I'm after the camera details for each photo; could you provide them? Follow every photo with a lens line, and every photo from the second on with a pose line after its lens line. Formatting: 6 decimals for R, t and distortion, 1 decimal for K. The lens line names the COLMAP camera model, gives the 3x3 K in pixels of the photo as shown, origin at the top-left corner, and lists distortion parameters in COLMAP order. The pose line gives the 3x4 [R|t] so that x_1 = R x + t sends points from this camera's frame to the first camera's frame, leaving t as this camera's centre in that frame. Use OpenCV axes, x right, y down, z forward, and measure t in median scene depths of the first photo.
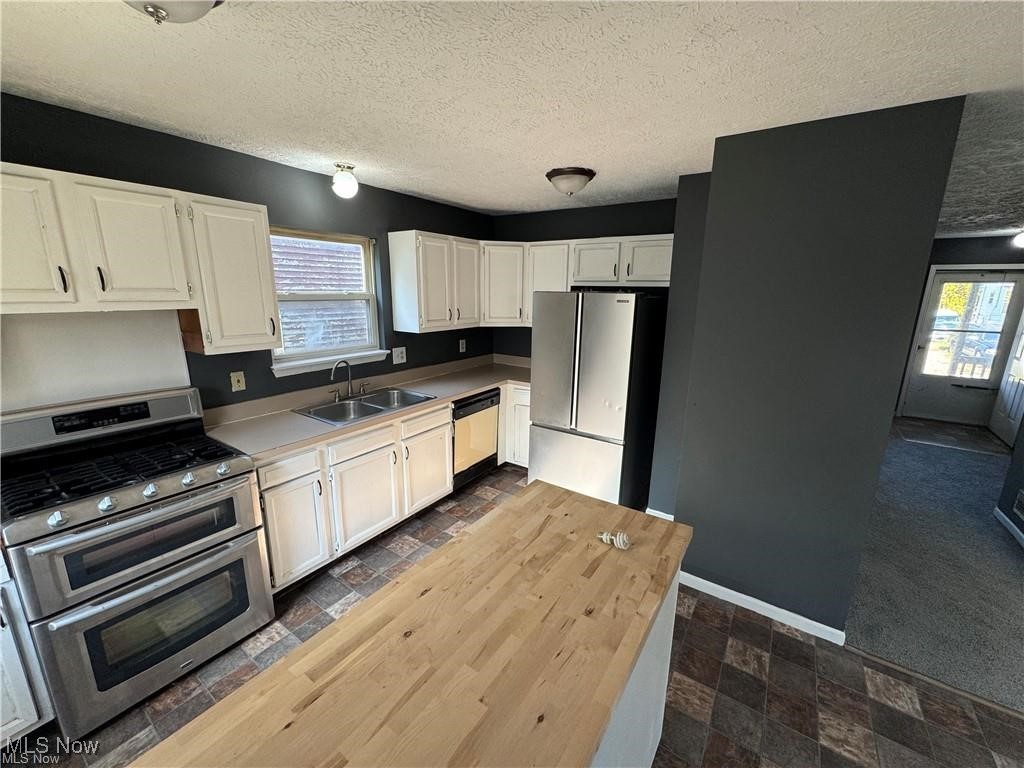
lens RADIAL K [[410.3, 0, 507.2], [0, 410.3, 384.9], [0, 0, 1]] dist [0.003562, 0.000273]
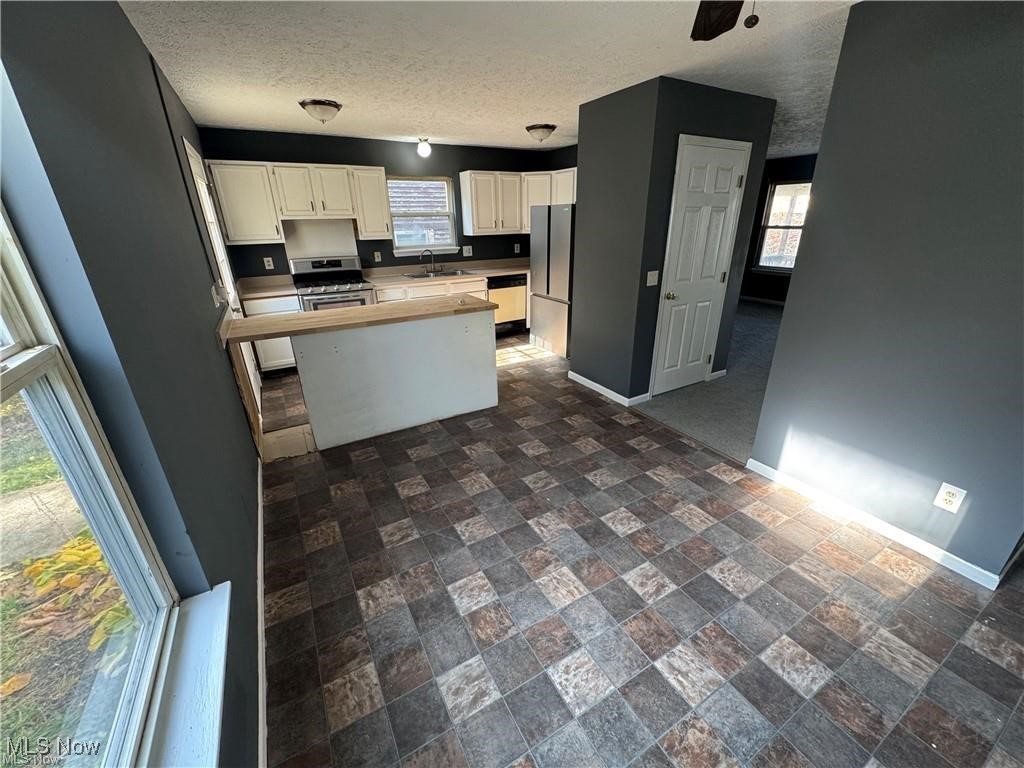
lens RADIAL K [[410.3, 0, 509.2], [0, 410.3, 385.6], [0, 0, 1]] dist [0.003562, 0.000273]
pose [[0.902126, 0.136837, -0.409200, 0.748339], [-0.070333, 0.982330, 0.173437, 0.189522], [0.425702, -0.127682, 0.895810, -0.561296]]
